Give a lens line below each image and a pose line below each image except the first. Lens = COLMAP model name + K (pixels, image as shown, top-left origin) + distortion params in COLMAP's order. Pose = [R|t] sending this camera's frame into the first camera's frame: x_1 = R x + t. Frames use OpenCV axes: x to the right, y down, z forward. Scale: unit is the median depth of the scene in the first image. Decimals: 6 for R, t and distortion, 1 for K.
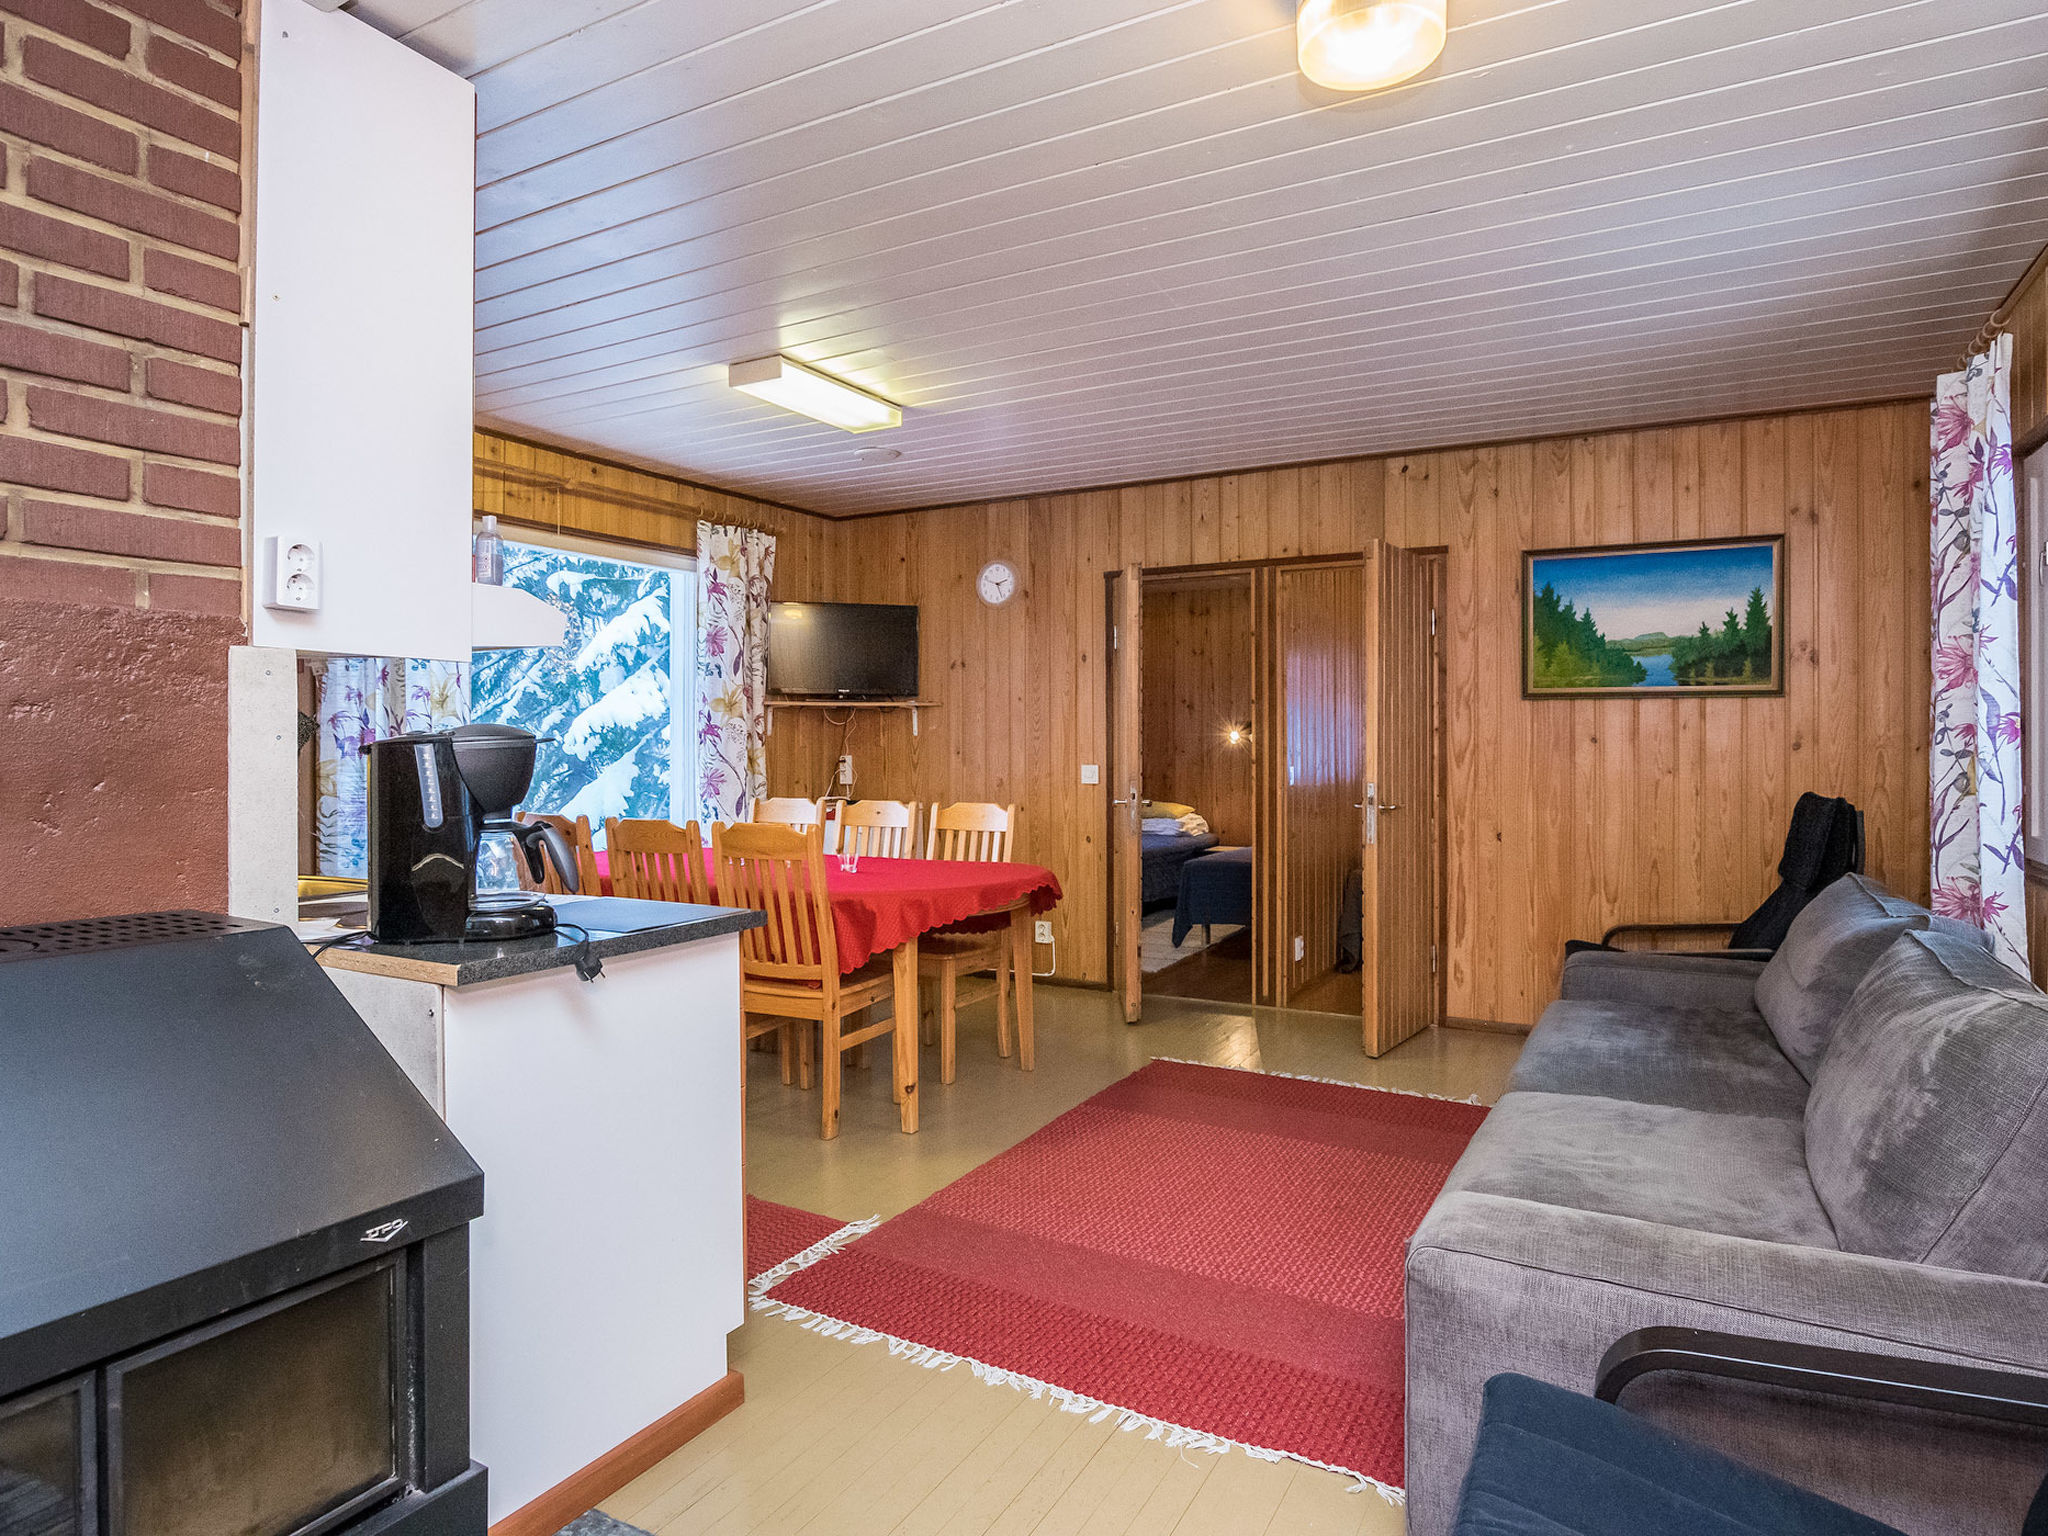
lens RADIAL K [[1148.2, 0, 1030.4], [0, 1148.2, 750.9], [0, 0, 1]] dist [-0.013016, 0.001424]
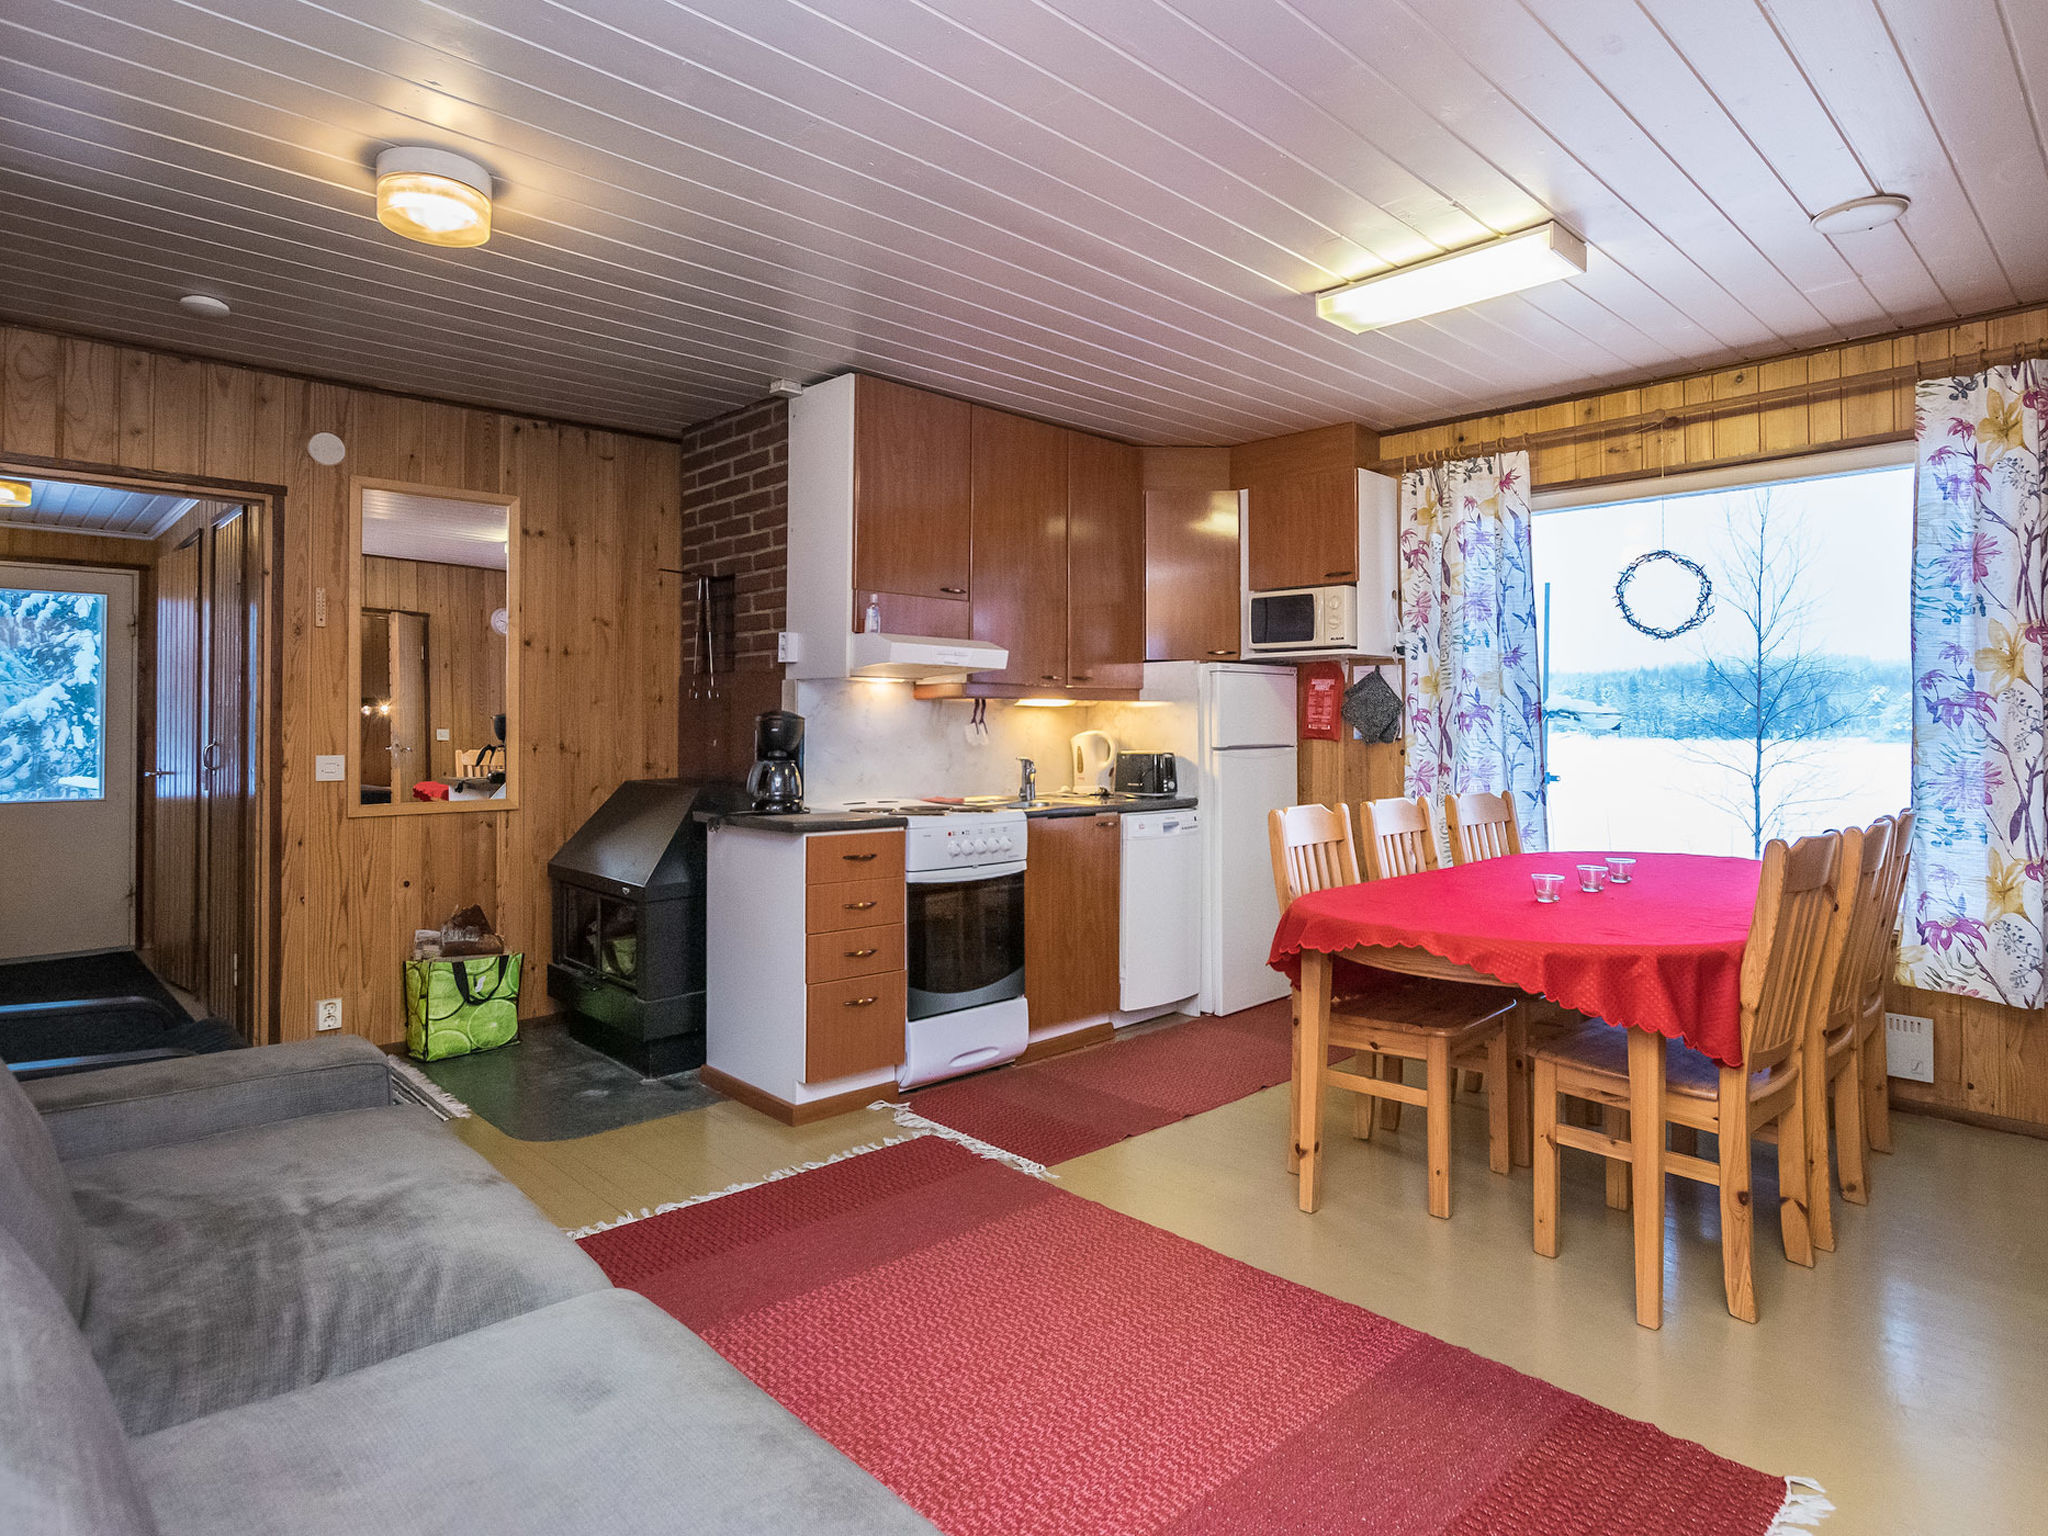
lens RADIAL K [[1148.2, 0, 1038.7], [0, 1148.2, 706.6], [0, 0, 1]] dist [-0.013016, 0.001424]
pose [[-0.277585, -0.013918, -0.960600, 0.474038], [-0.008400, 0.999892, -0.012061, -0.002860], [0.960664, 0.004721, -0.277672, 0.693060]]
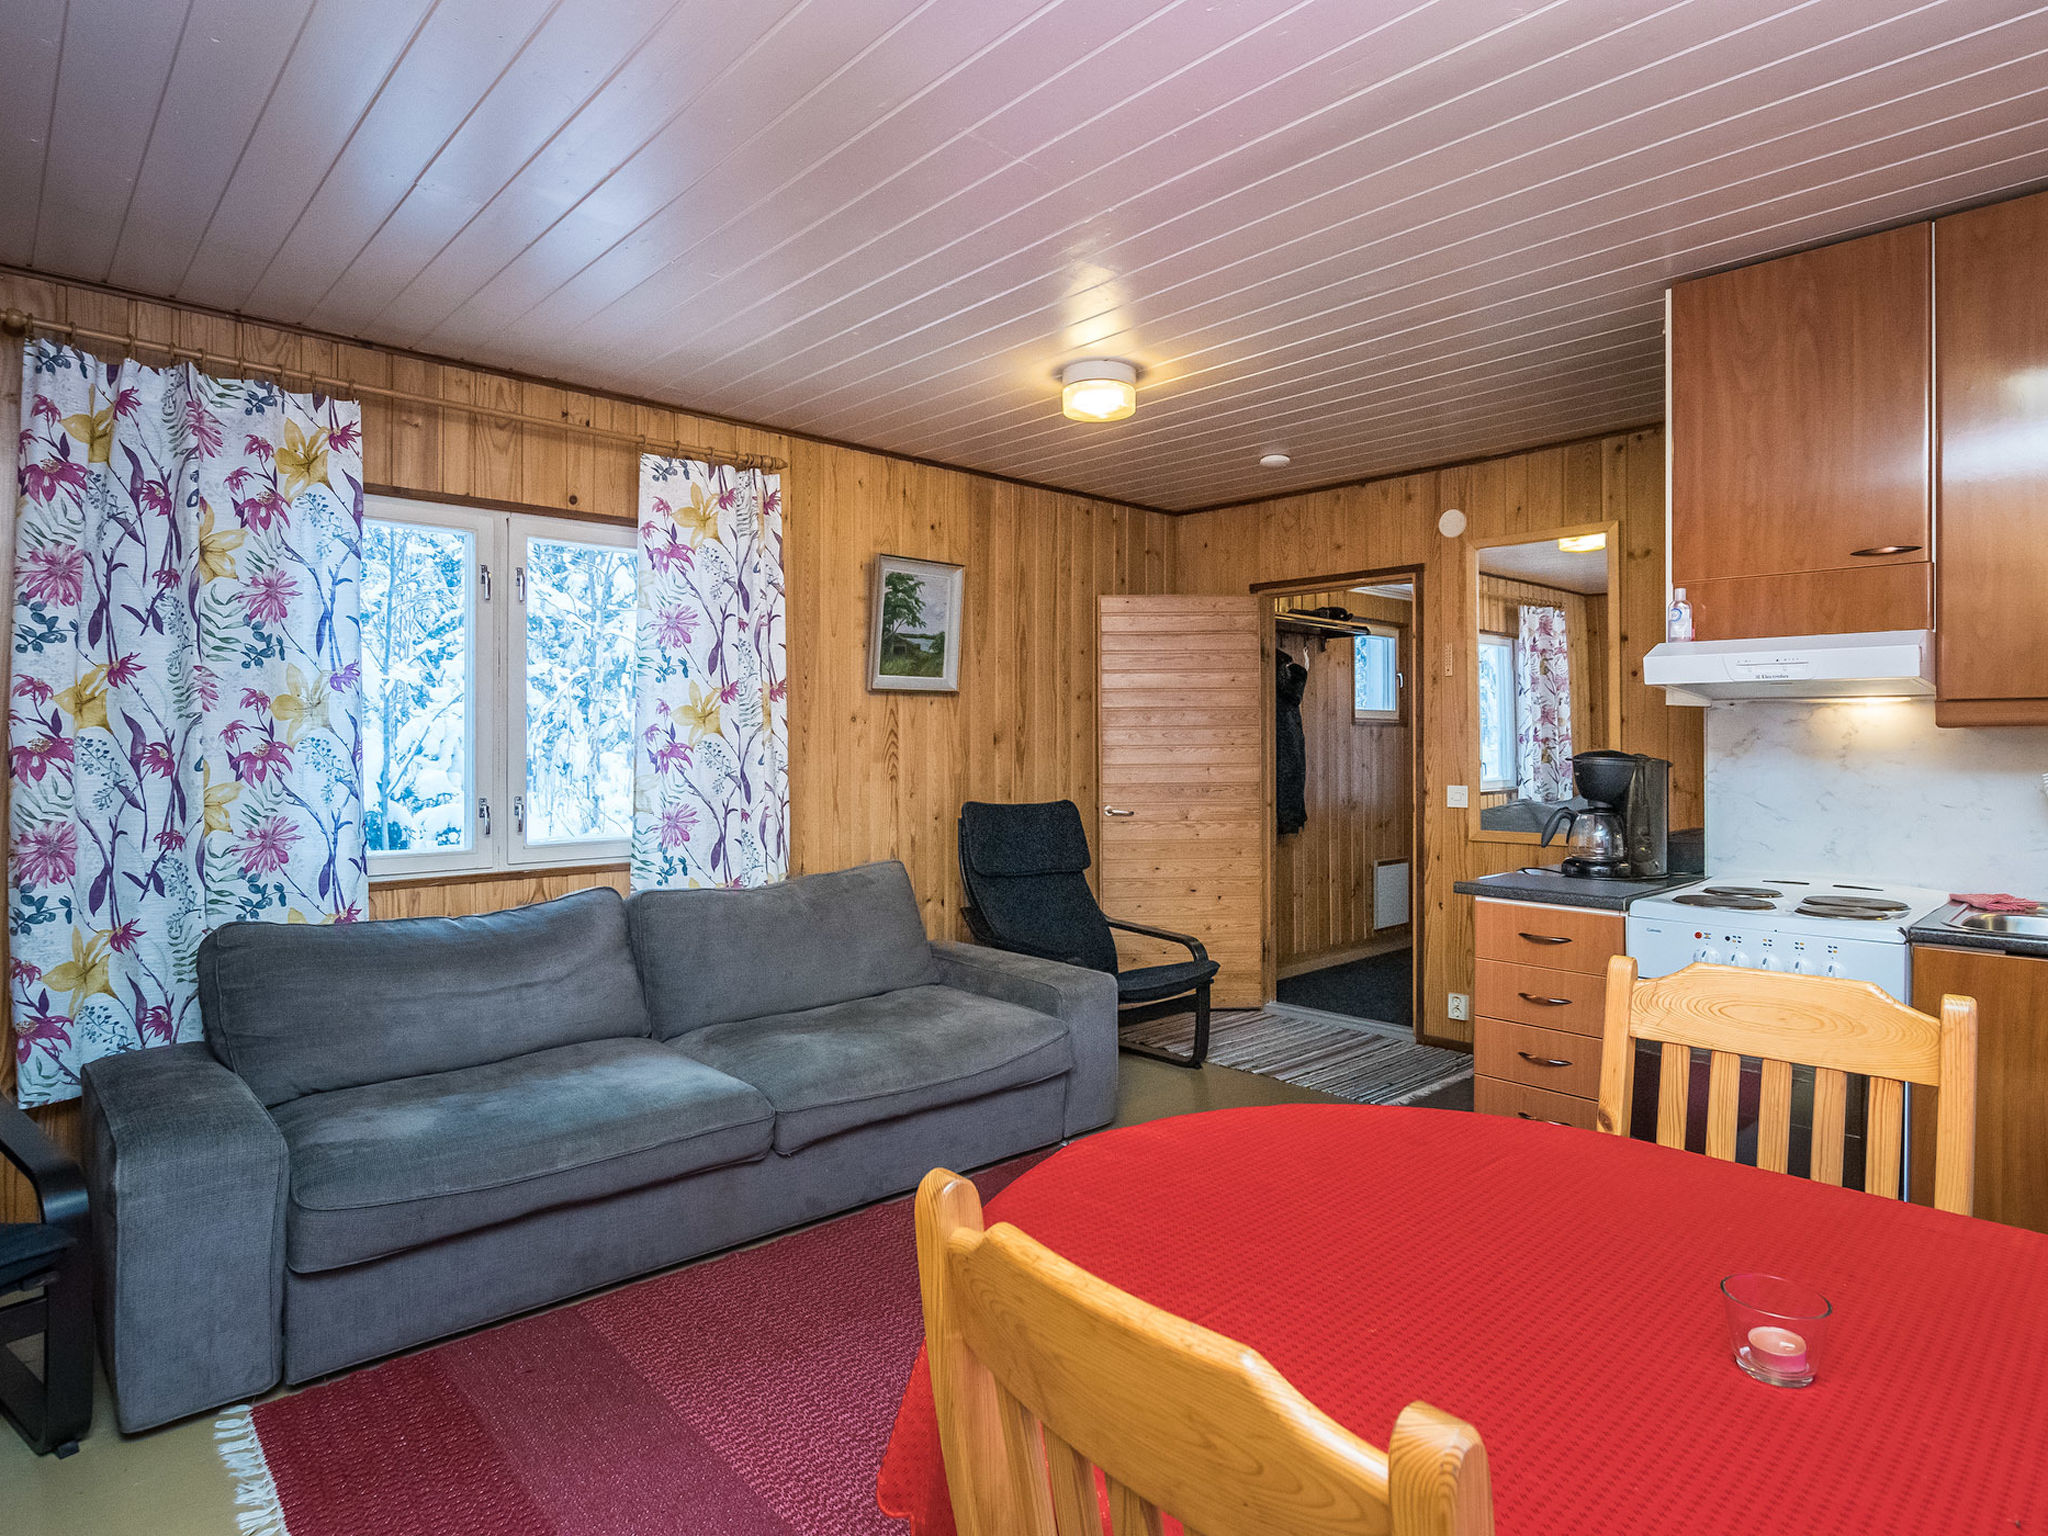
lens RADIAL K [[1148.2, 0, 1030.4], [0, 1148.2, 747.2], [0, 0, 1]] dist [-0.013016, 0.001424]
pose [[-0.956906, 0.004689, 0.290361, -0.068333], [0.008077, 0.999913, 0.010471, -0.017391], [-0.290286, 0.012366, -0.956860, 0.977771]]
